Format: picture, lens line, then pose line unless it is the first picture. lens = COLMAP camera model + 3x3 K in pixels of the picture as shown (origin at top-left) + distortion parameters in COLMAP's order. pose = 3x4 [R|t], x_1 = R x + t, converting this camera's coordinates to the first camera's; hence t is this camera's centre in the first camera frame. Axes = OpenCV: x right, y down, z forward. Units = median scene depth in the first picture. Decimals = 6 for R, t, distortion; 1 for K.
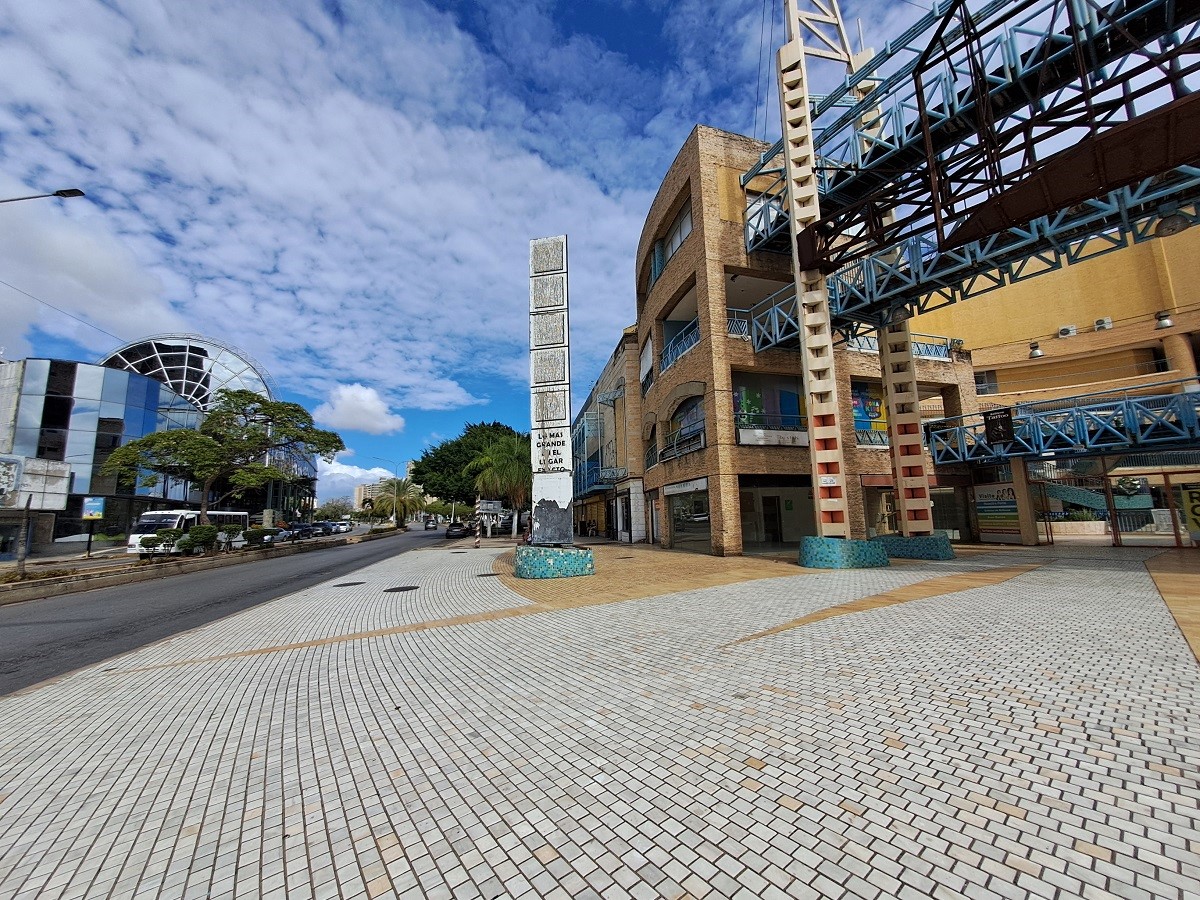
lens RADIAL K [[486.4, 0, 595.8], [0, 486.4, 457.0], [0, 0, 1]] dist [0.021282, 0.000662]
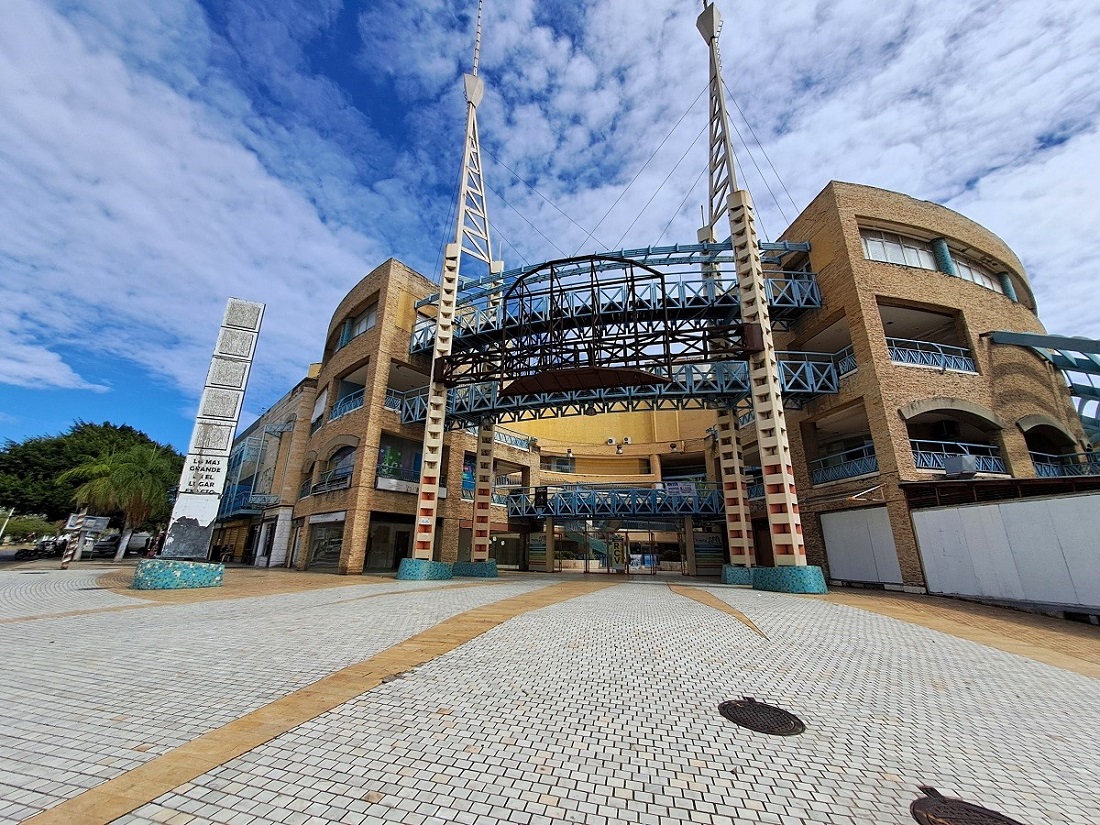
lens RADIAL K [[453.3, 0, 543.2], [0, 453.3, 416.5], [0, 0, 1]] dist [0.028443, -0.007422]
pose [[0.836646, 0.204046, 0.508319, -0.000725], [-0.114141, 0.972598, -0.202548, -0.015235], [-0.535719, 0.111441, 0.837010, -0.293831]]
